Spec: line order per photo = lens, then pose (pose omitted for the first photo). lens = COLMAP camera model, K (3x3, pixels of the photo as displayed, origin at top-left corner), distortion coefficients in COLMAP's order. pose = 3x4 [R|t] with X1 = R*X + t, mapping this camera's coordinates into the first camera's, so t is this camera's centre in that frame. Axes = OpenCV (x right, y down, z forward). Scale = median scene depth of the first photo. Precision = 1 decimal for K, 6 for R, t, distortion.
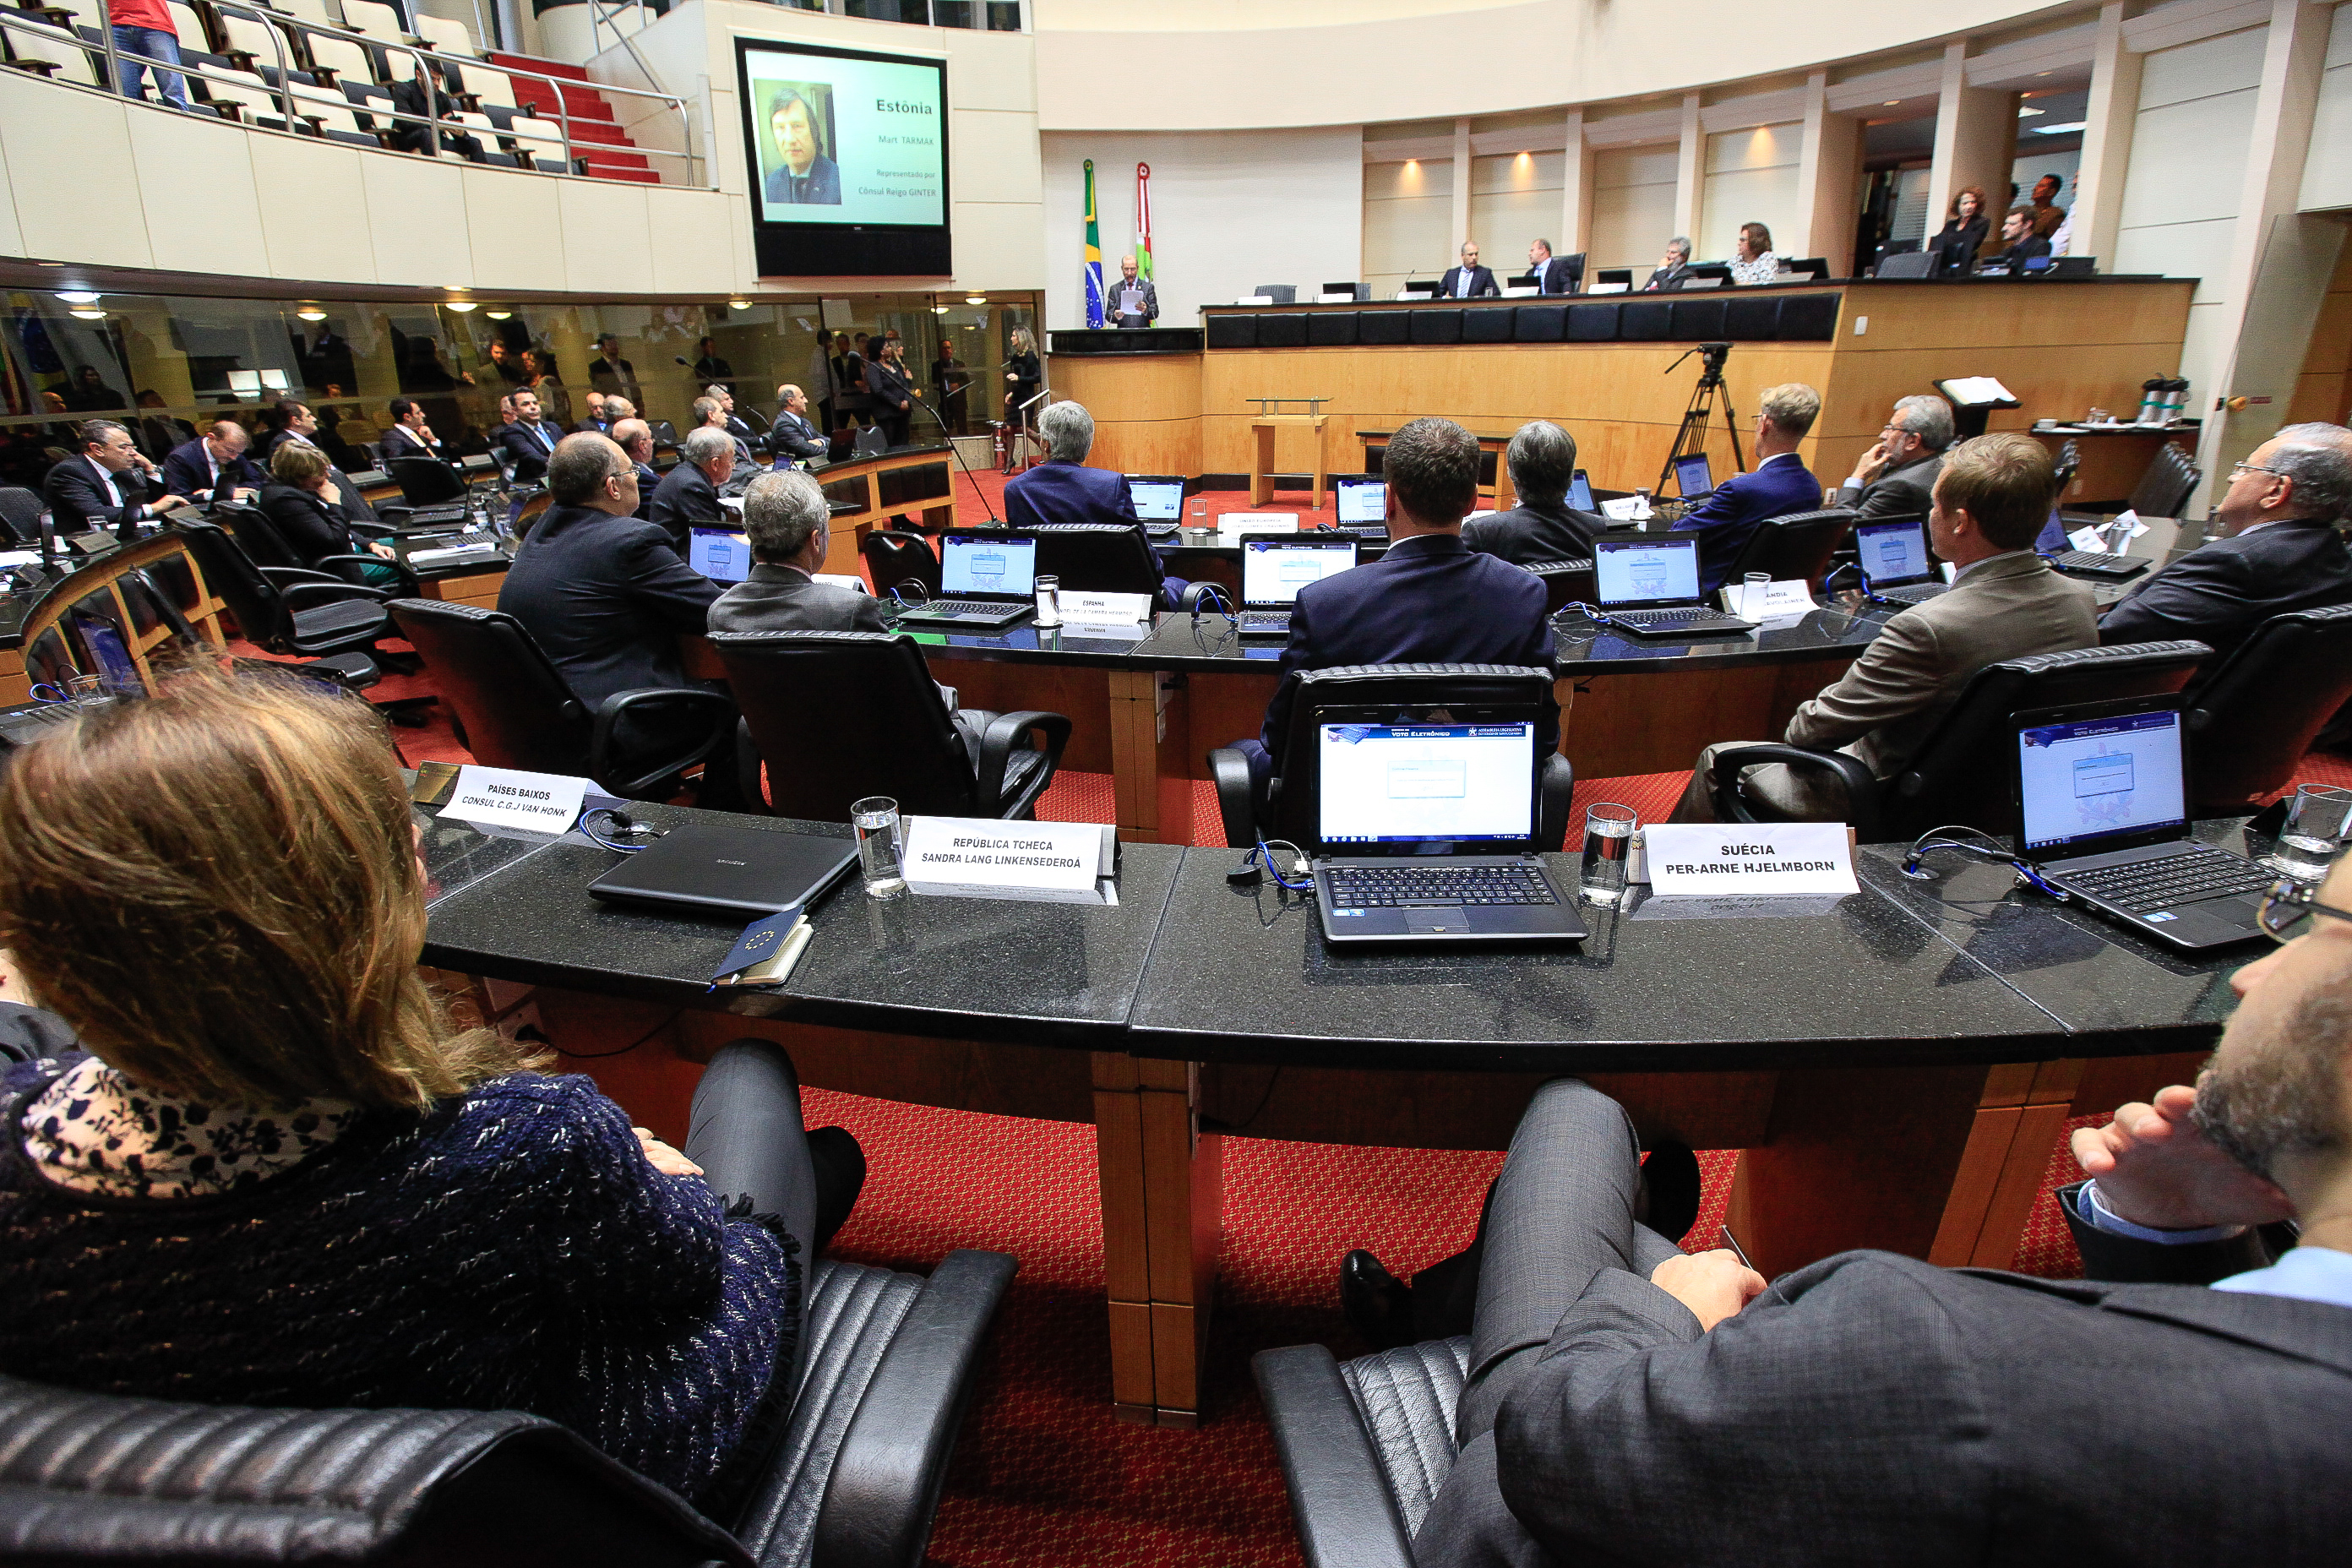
lens RADIAL K [[1071.8, 0, 1190.1], [0, 1071.8, 788.1], [0, 0, 1]] dist [-0.043609, 0.013990]
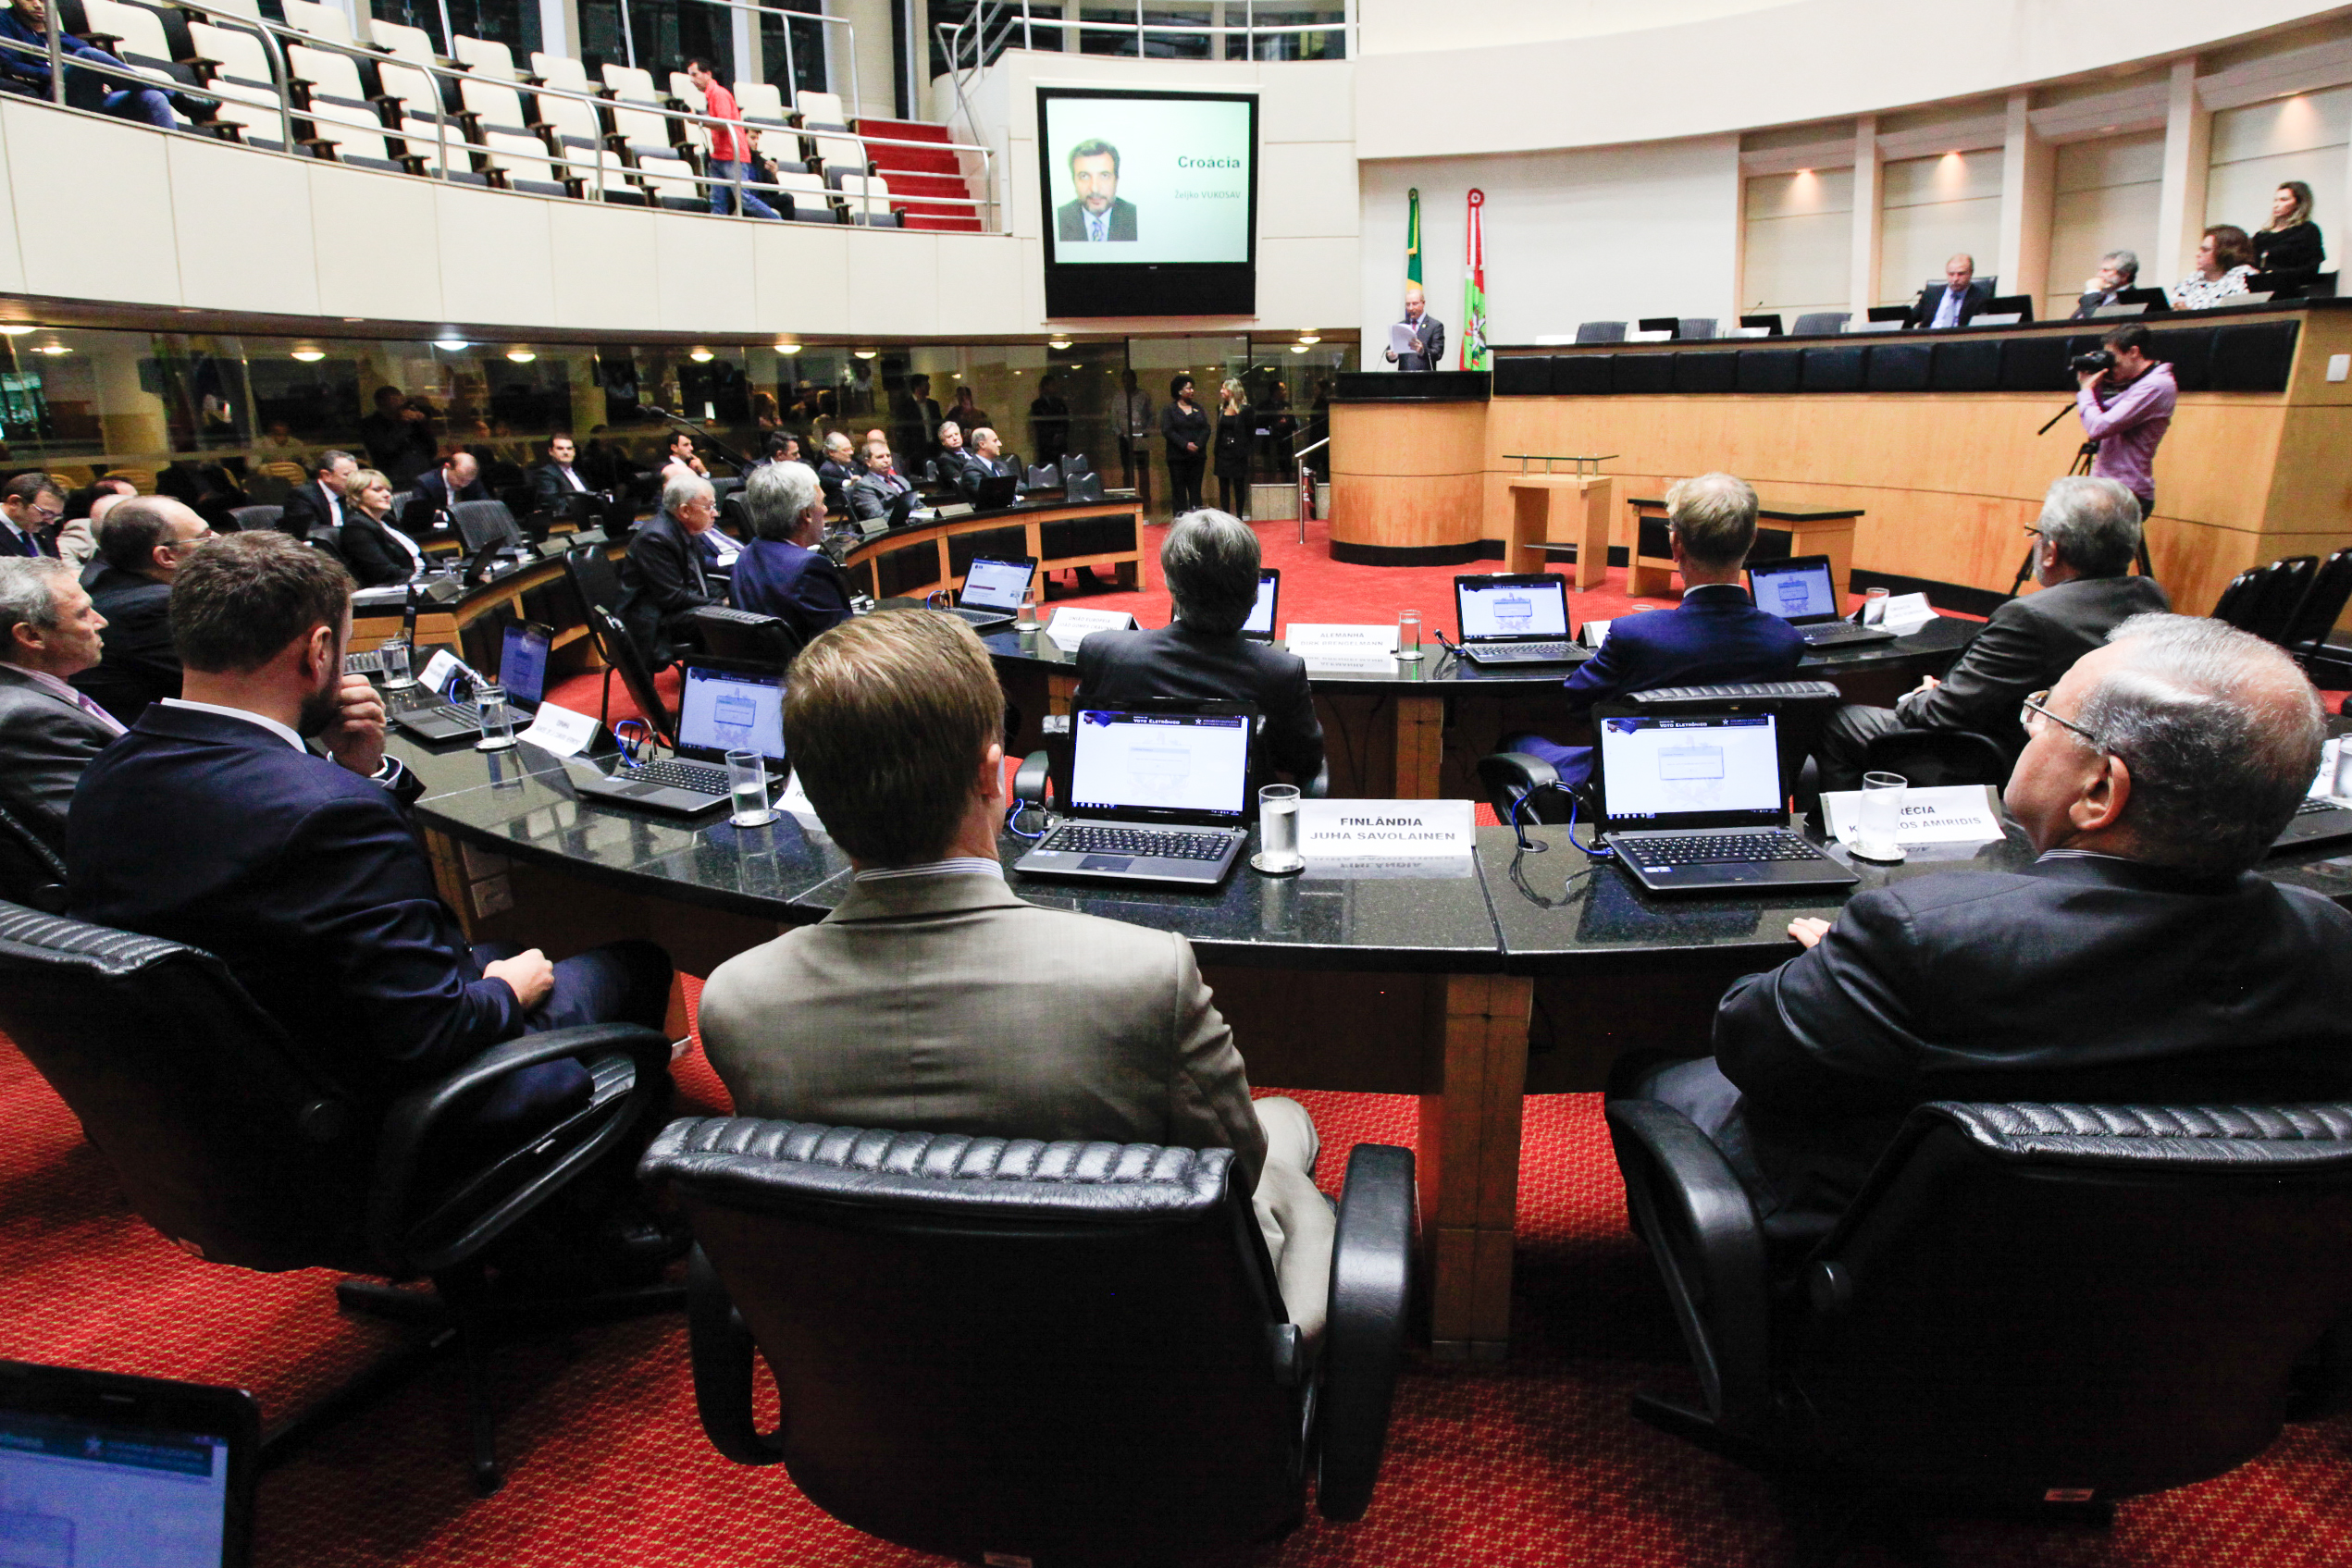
lens RADIAL K [[1170.3, 0, 1270.7], [0, 1170.3, 746.0], [0, 0, 1]] dist [-0.066594, 0.025242]
pose [[0.932963, 0.107780, -0.343457, 0.200417], [-0.139277, 0.987894, -0.068322, -0.049412], [0.331936, 0.111578, 0.936680, 0.110179]]
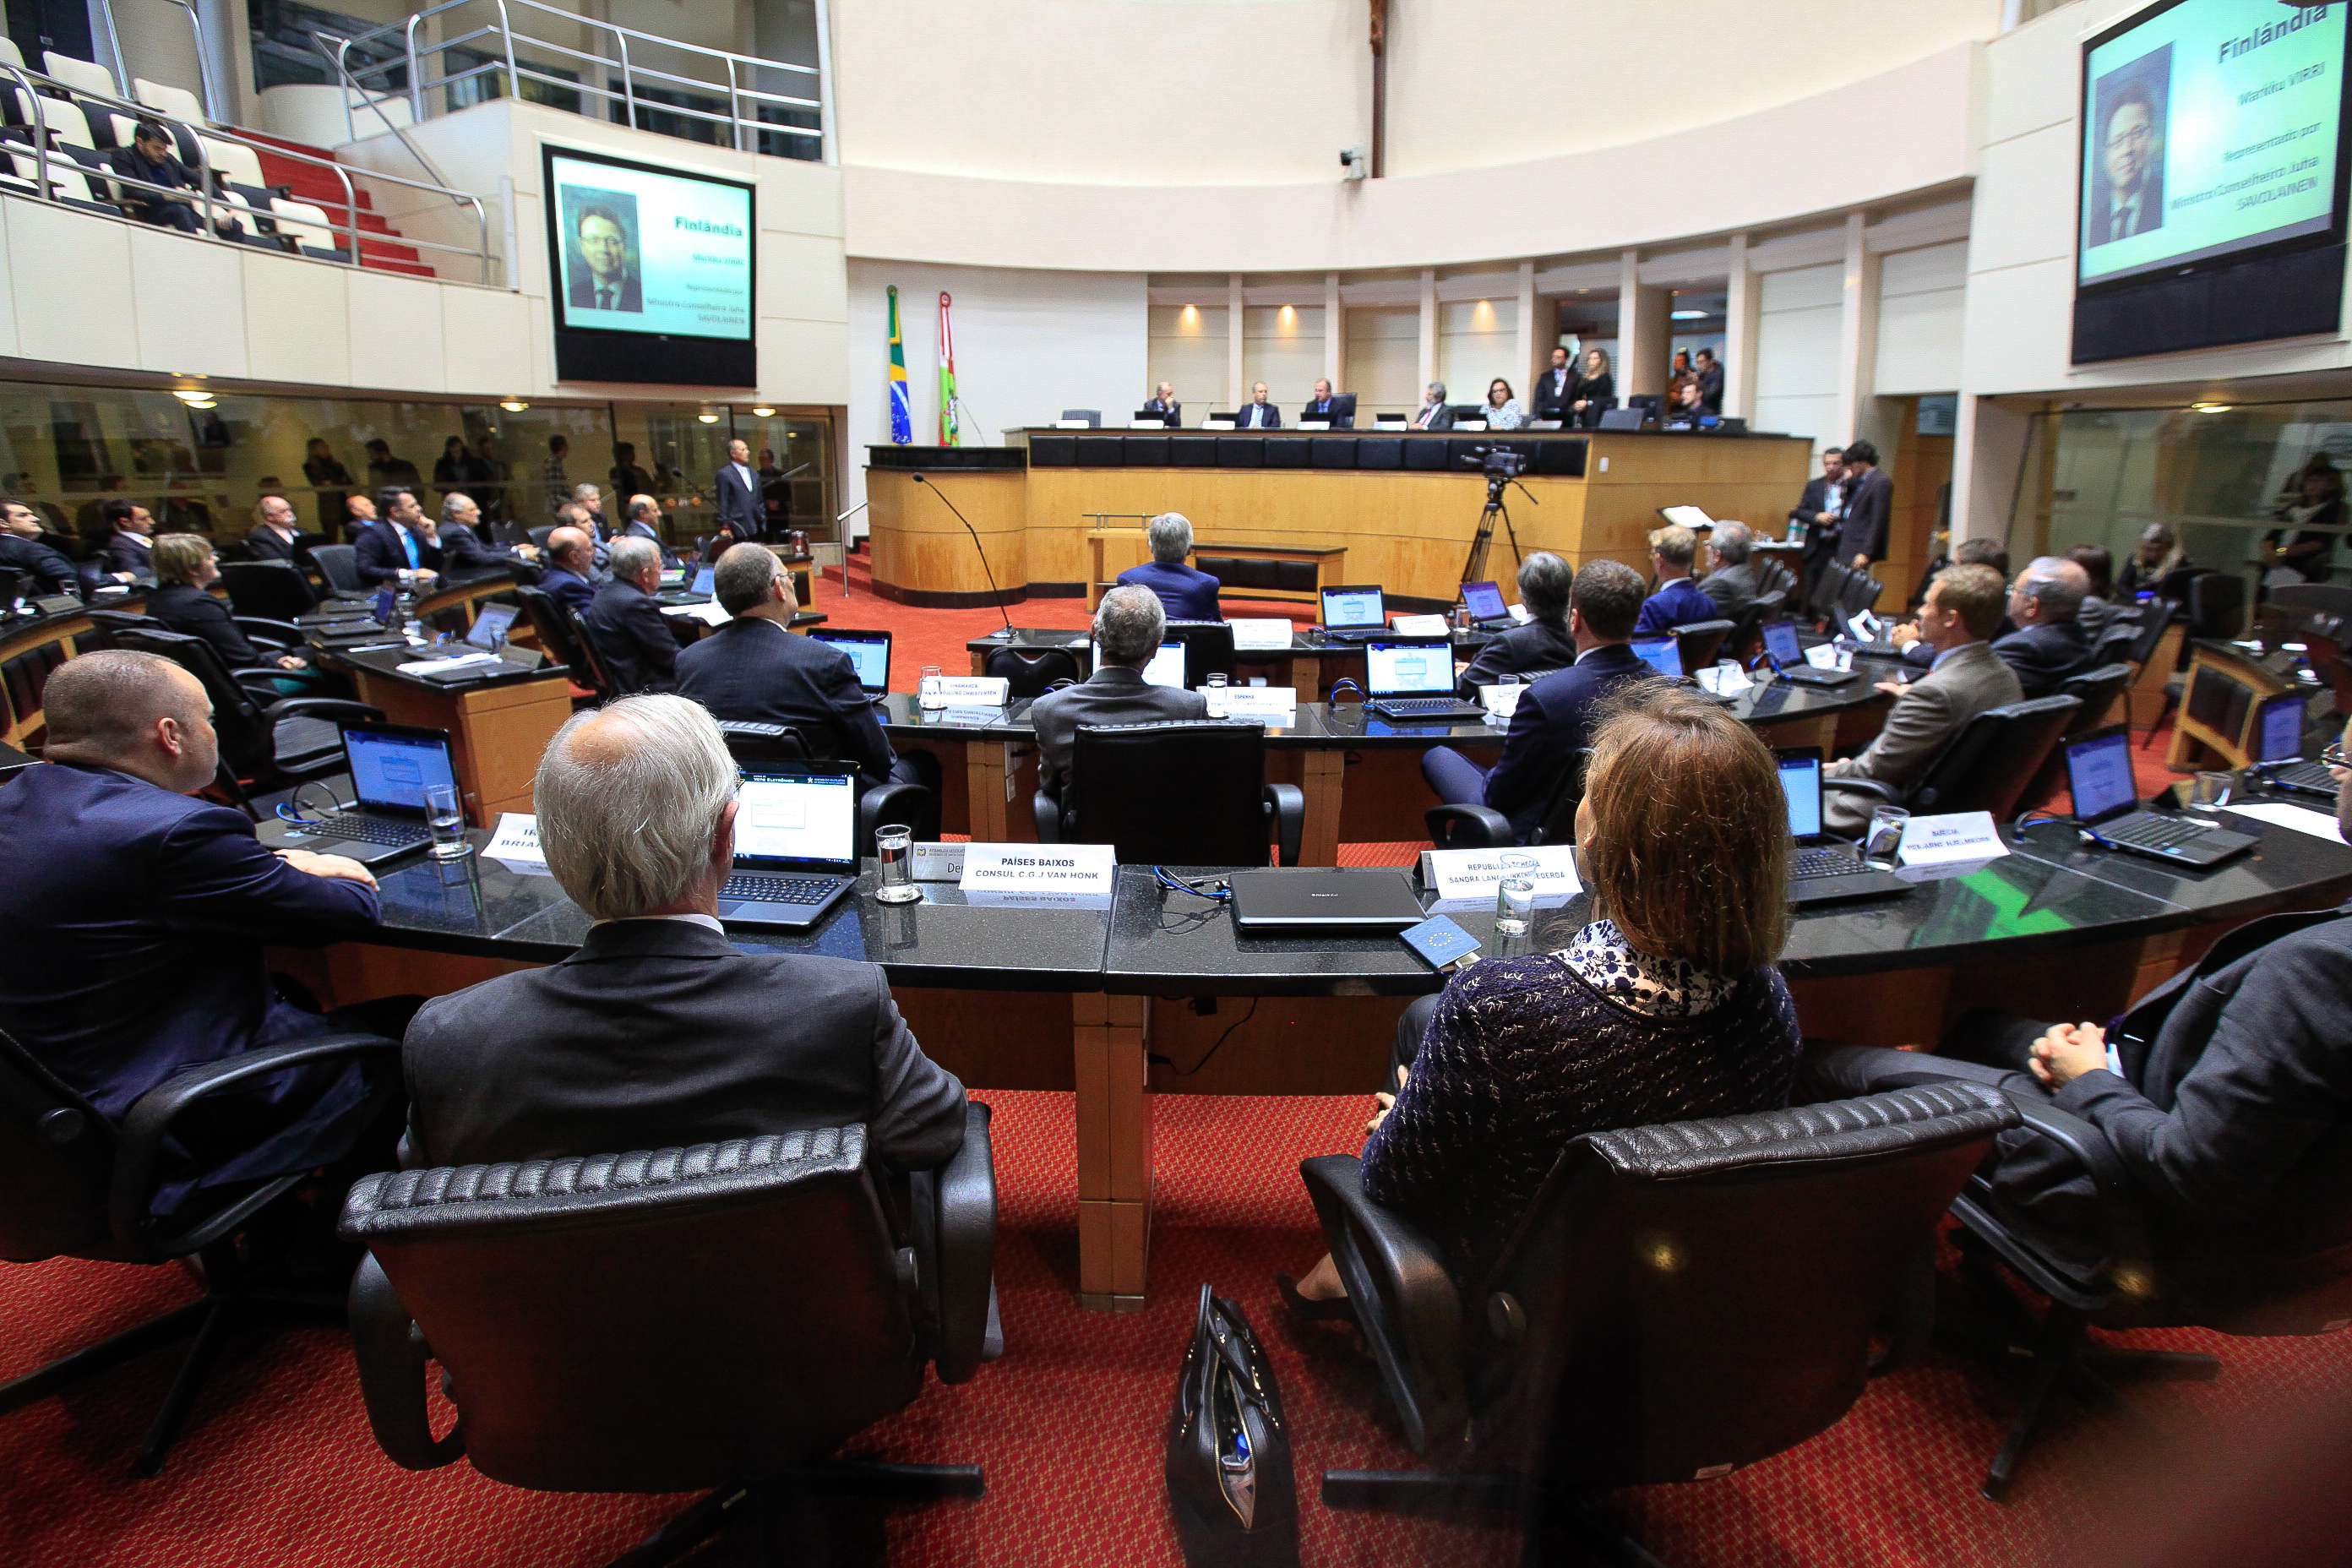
lens RADIAL K [[1065.1, 0, 1188.9], [0, 1065.1, 790.0], [0, 0, 1]] dist [-0.048287, 0.015998]
pose [[0.962401, -0.050543, 0.266889, -0.131867], [0.074686, 0.993904, -0.081096, 0.005379], [-0.261163, 0.097980, 0.960309, -0.024627]]
